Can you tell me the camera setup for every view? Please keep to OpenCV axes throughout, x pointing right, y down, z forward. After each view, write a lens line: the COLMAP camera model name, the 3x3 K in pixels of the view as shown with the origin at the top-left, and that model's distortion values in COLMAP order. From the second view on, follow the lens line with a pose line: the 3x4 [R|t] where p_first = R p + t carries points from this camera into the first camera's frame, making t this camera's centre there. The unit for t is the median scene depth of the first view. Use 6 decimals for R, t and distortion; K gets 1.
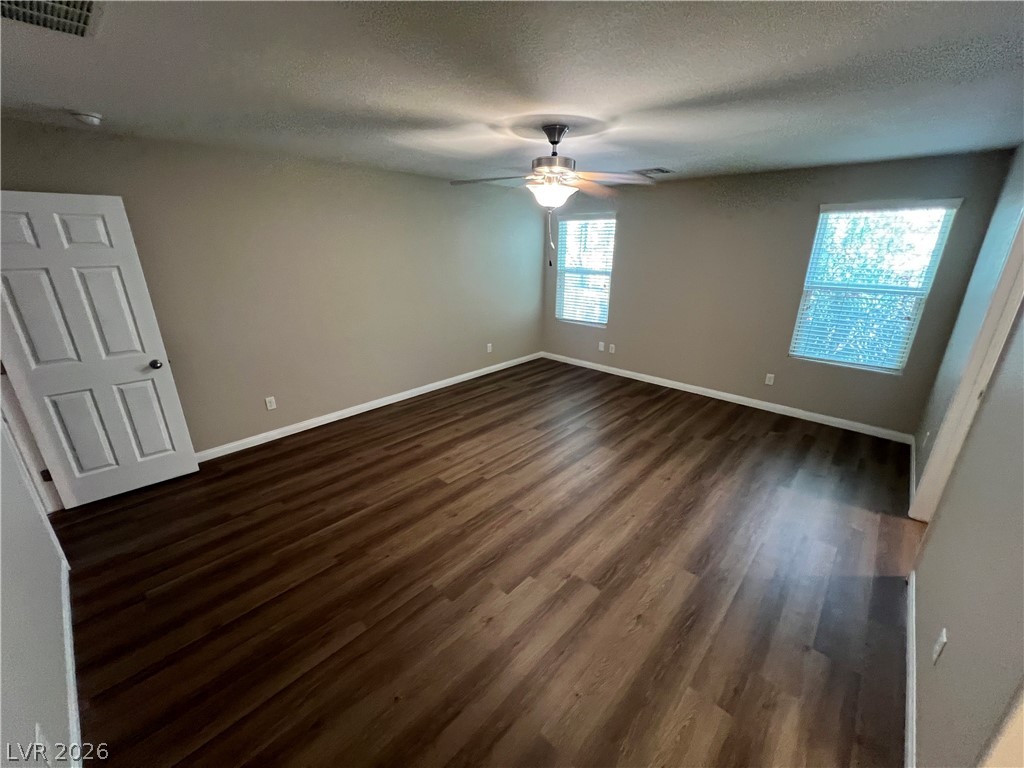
lens RADIAL K [[411.6, 0, 512.0], [0, 411.6, 384.8], [0, 0, 1]] dist [-0.002332, 0.001324]
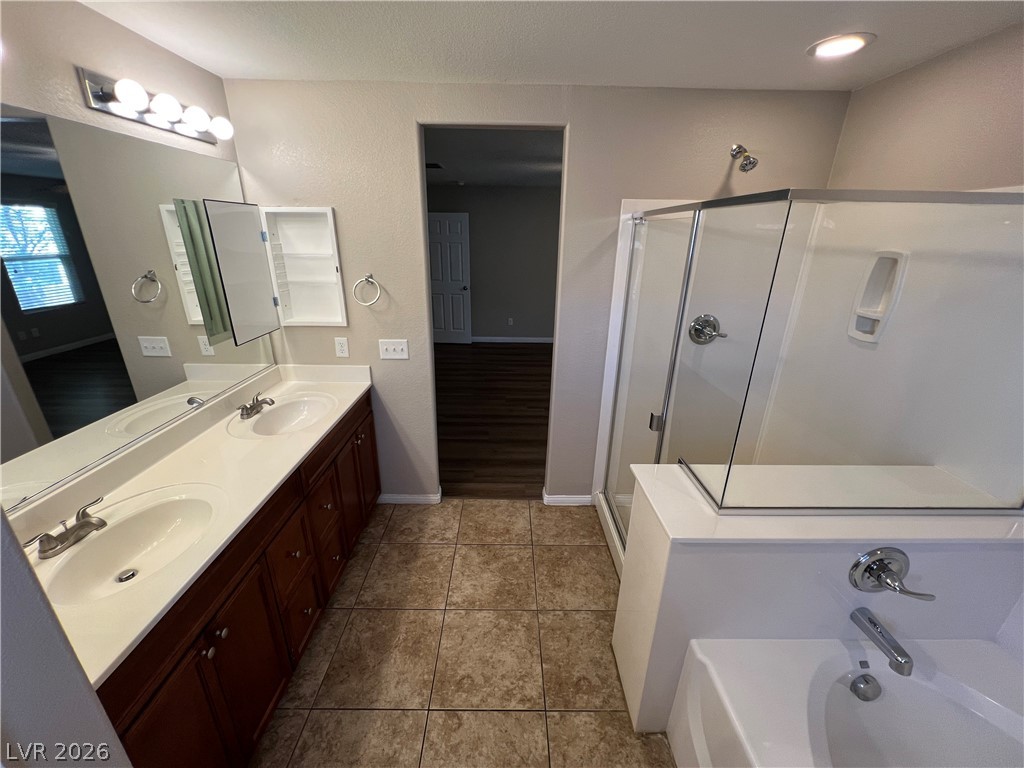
lens RADIAL K [[411.6, 0, 511.0], [0, 411.6, 384.4], [0, 0, 1]] dist [-0.002332, 0.001324]
pose [[0.688472, 0.257615, -0.677968, 0.759899], [-0.250987, 0.961659, 0.110536, 0.115300], [0.680449, 0.094061, 0.726734, -0.318329]]
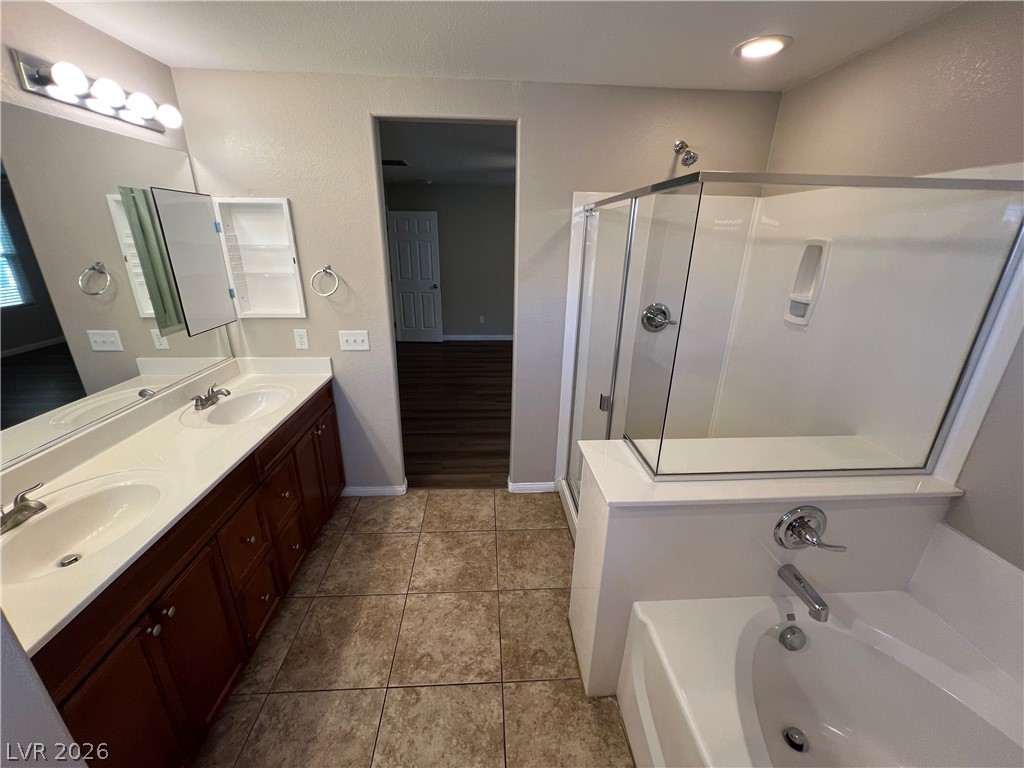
lens RADIAL K [[411.6, 0, 510.7], [0, 411.6, 384.3], [0, 0, 1]] dist [-0.002332, 0.001324]
pose [[0.727101, 0.241241, -0.642750, 0.796160], [-0.238720, 0.966648, 0.092759, 0.127740], [0.643690, 0.085992, 0.760440, -0.308361]]
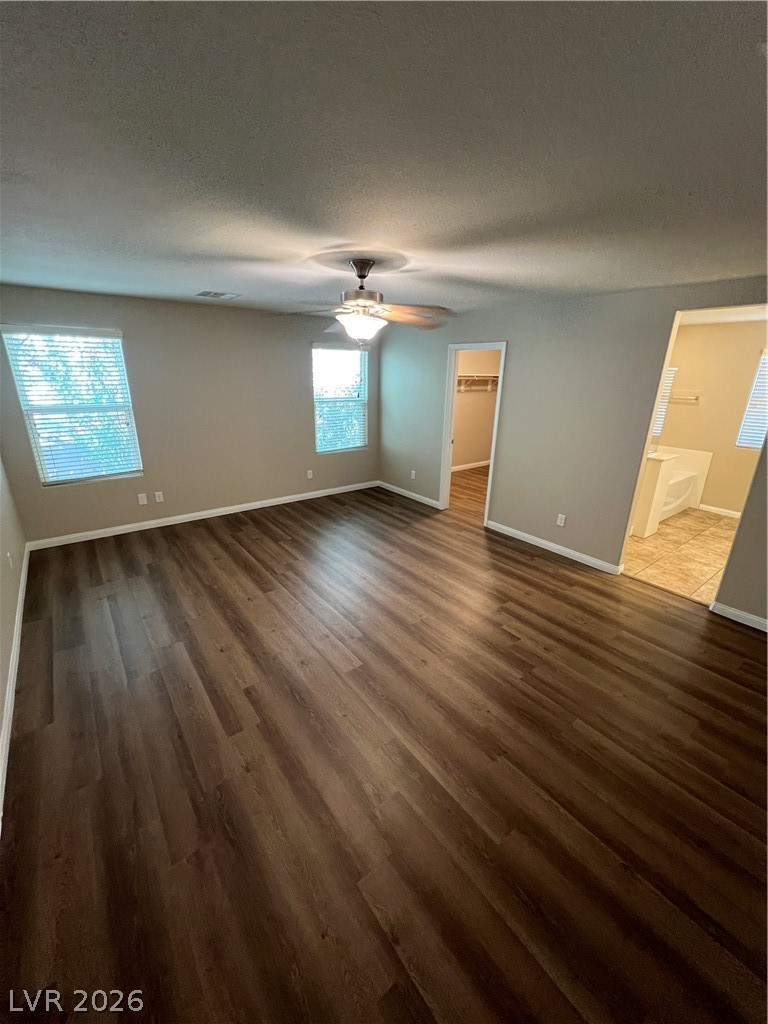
lens RADIAL K [[411.6, 0, 383.5], [0, 411.6, 509.5], [0, 0, 1]] dist [-0.002332, 0.001324]
pose [[0.163726, -0.321553, 0.932629, -0.719715], [0.306977, 0.915057, 0.261604, -0.220937], [-0.937528, 0.243464, 0.248528, 0.588097]]
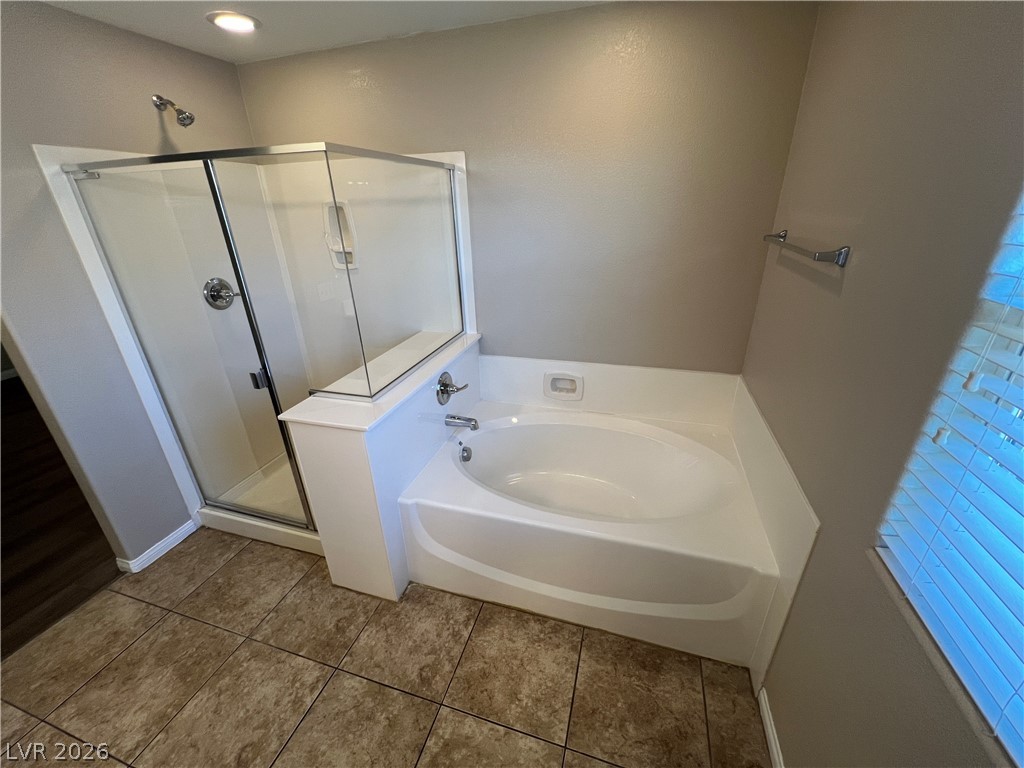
lens RADIAL K [[411.6, 0, 509.2], [0, 411.6, 384.0], [0, 0, 1]] dist [-0.002332, 0.001324]
pose [[0.900243, -0.202916, 0.385212, 0.637462], [0.173228, 0.978643, 0.110679, 0.171251], [-0.399444, -0.032908, 0.916167, -0.412950]]
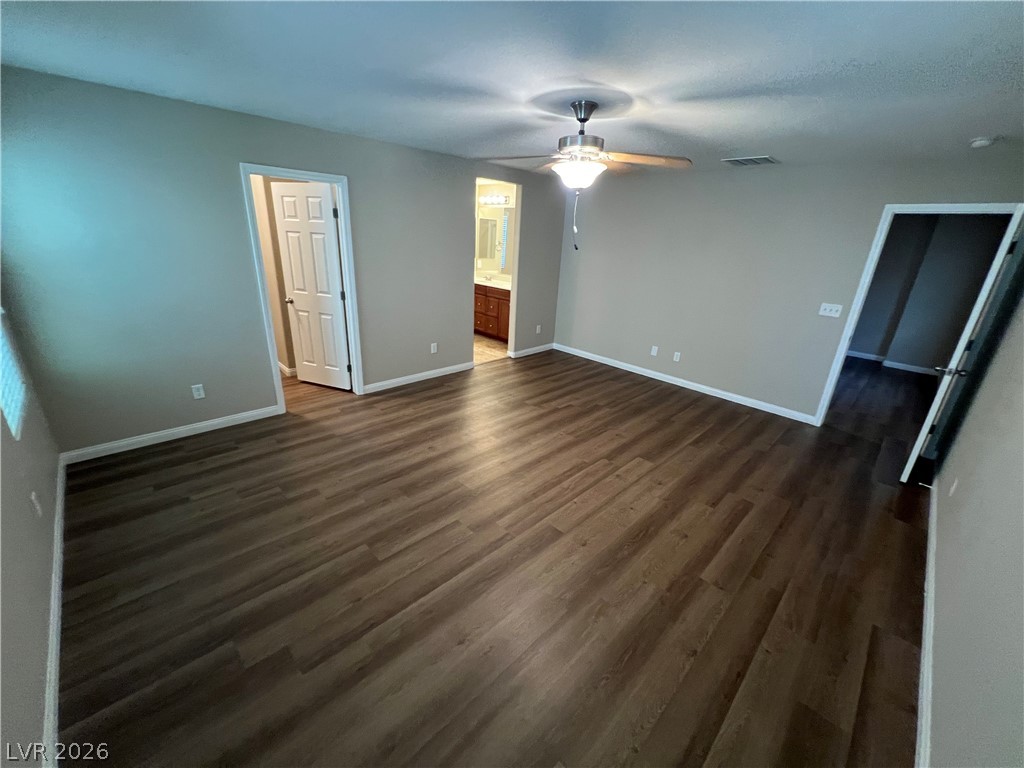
lens RADIAL K [[411.6, 0, 516.8], [0, 411.6, 379.6], [0, 0, 1]] dist [-0.002332, 0.001324]
pose [[-0.997888, -0.064042, 0.010853, 0.142562], [-0.043040, 0.777056, 0.627958, -0.505245], [-0.048649, 0.626164, -0.778172, 1.501196]]
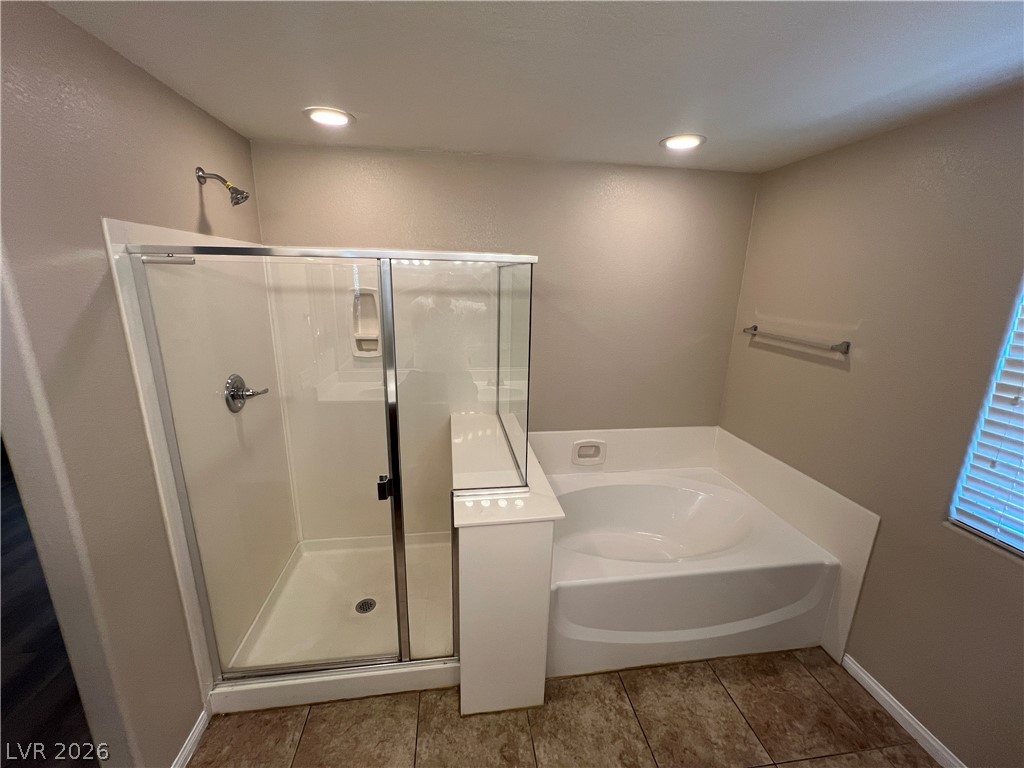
lens RADIAL K [[411.6, 0, 509.1], [0, 411.6, 384.6], [0, 0, 1]] dist [-0.002332, 0.001324]
pose [[0.630017, -0.189583, 0.753085, 0.336985], [0.236671, 0.970485, 0.046316, 0.073724], [-0.739639, 0.149053, 0.656291, -0.238408]]
